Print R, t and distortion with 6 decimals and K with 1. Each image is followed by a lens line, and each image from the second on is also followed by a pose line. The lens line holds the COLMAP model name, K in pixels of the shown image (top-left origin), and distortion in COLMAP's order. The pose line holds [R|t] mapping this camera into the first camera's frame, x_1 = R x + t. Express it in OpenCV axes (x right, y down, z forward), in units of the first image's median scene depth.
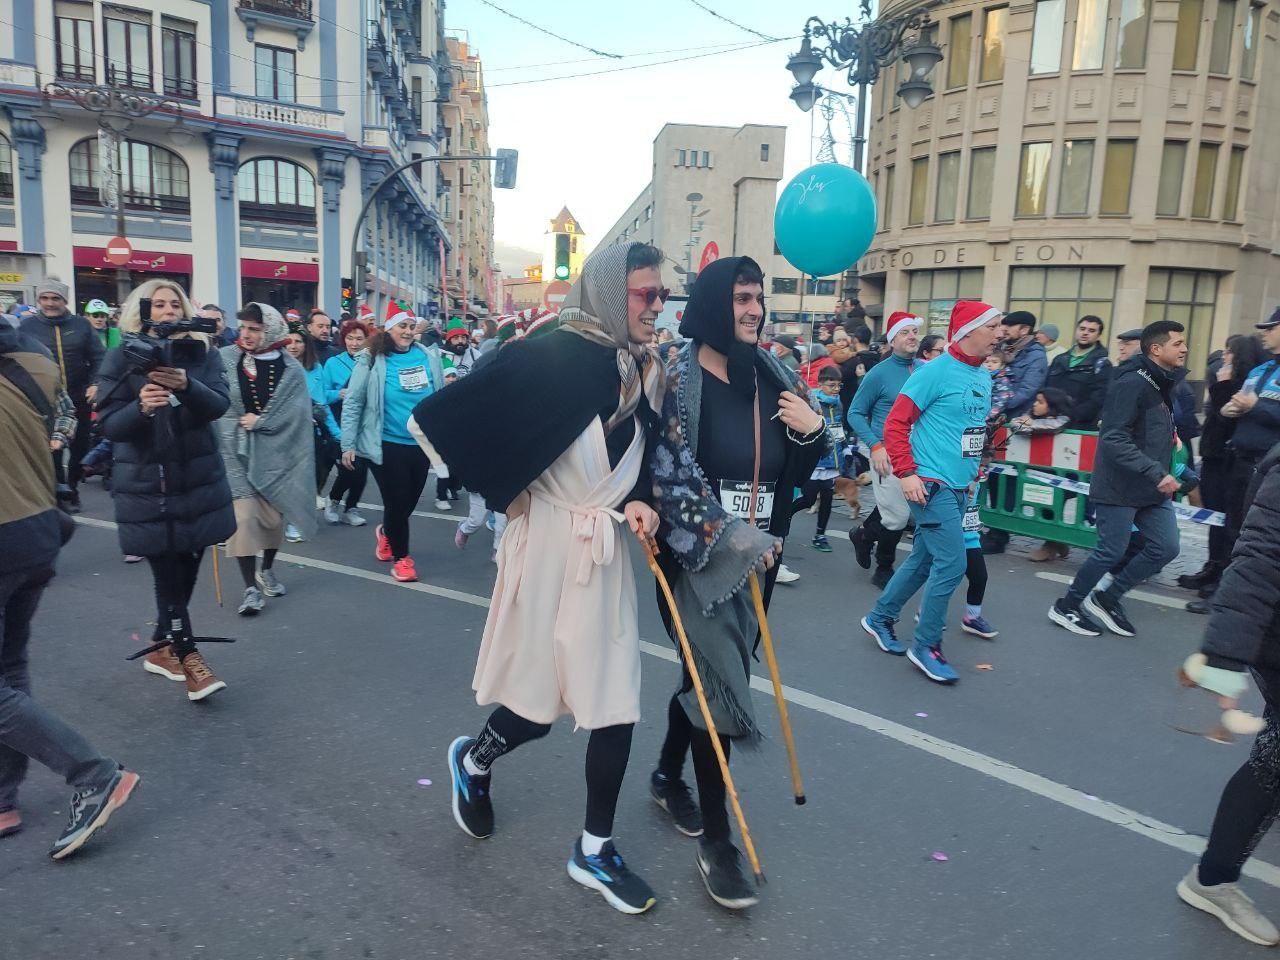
lens RADIAL K [[946.8, 0, 635.9], [0, 946.8, 467.4], [0, 0, 1]] dist [0.033822, -0.013915]
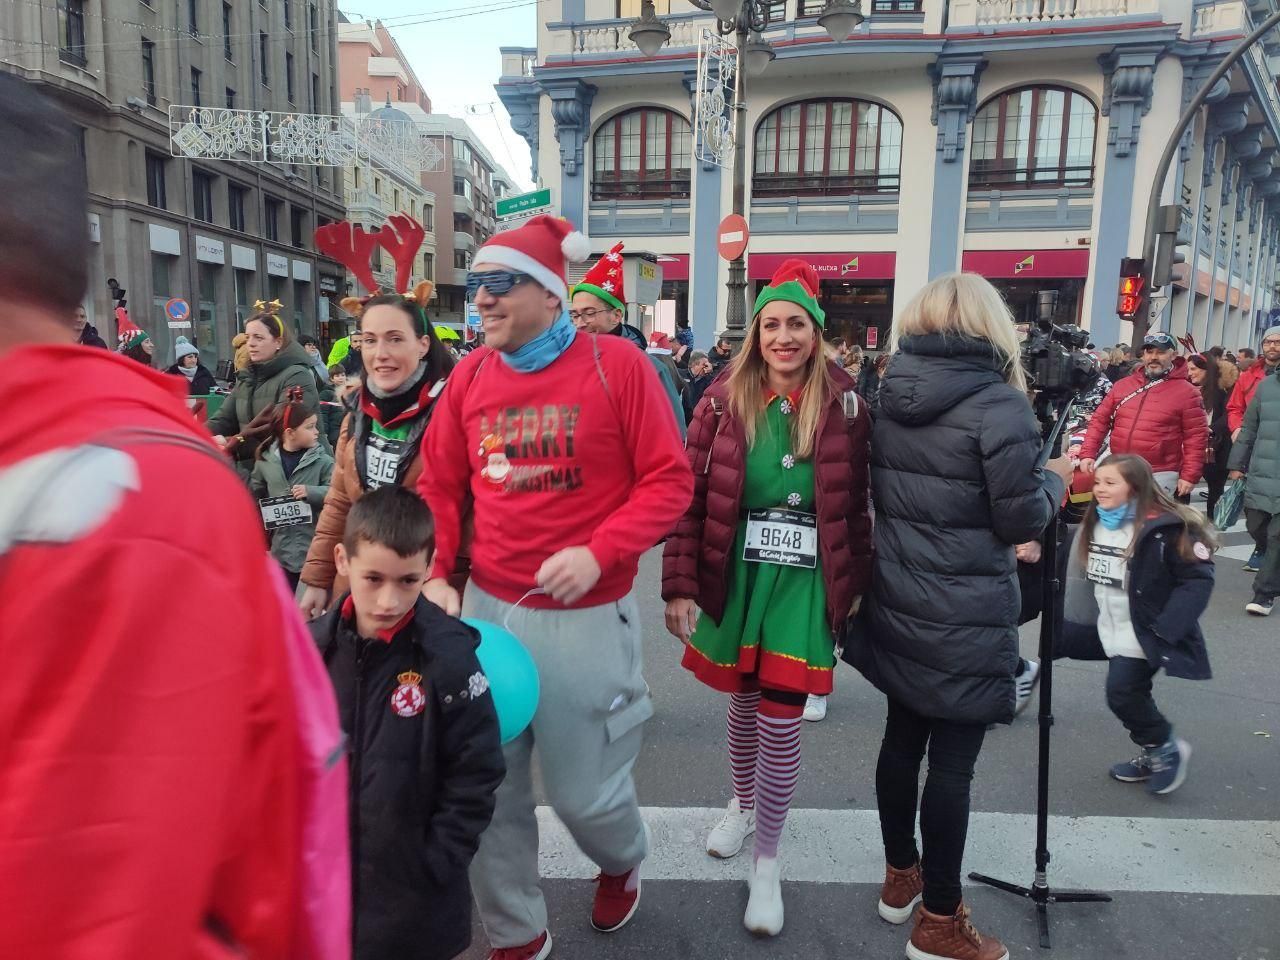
lens RADIAL K [[916.8, 0, 640.0], [0, 916.8, 477.1], [0, 0, 1]] dist [0.065535, -0.057199]
pose [[0.707548, 0.076703, -0.702490, -0.111233], [-0.085539, 0.996078, 0.022604, -0.058162], [0.701469, 0.044097, 0.711335, 0.395576]]
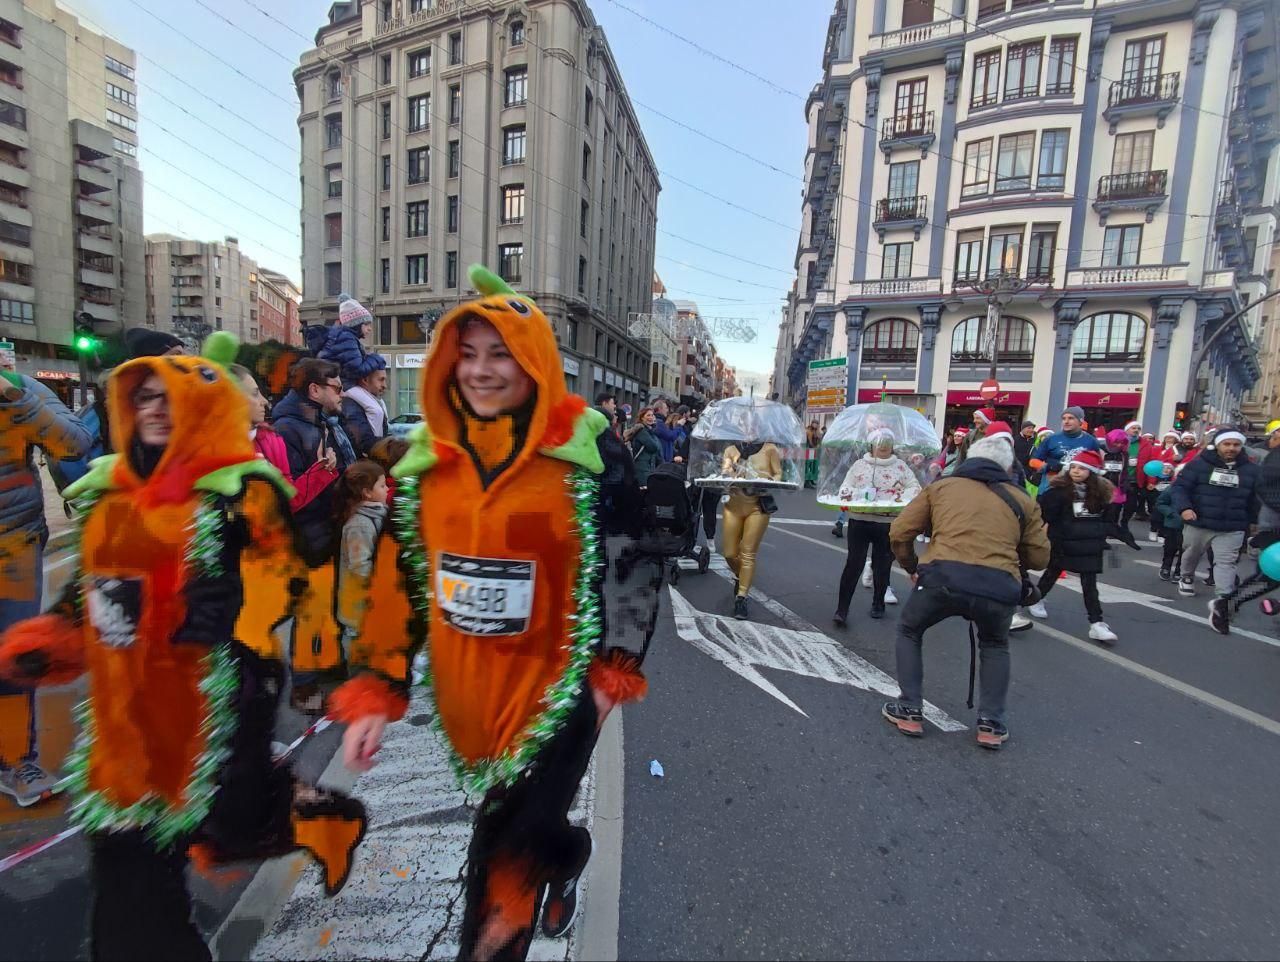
lens RADIAL K [[589.3, 0, 641.8], [0, 589.3, 484.0], [0, 0, 1]] dist [-0.001118, 0.000497]
pose [[0.577717, 0.070669, -0.813172, -0.088353], [-0.134338, 0.990892, -0.009327, -0.007576], [0.805106, 0.114628, 0.581948, 0.071982]]
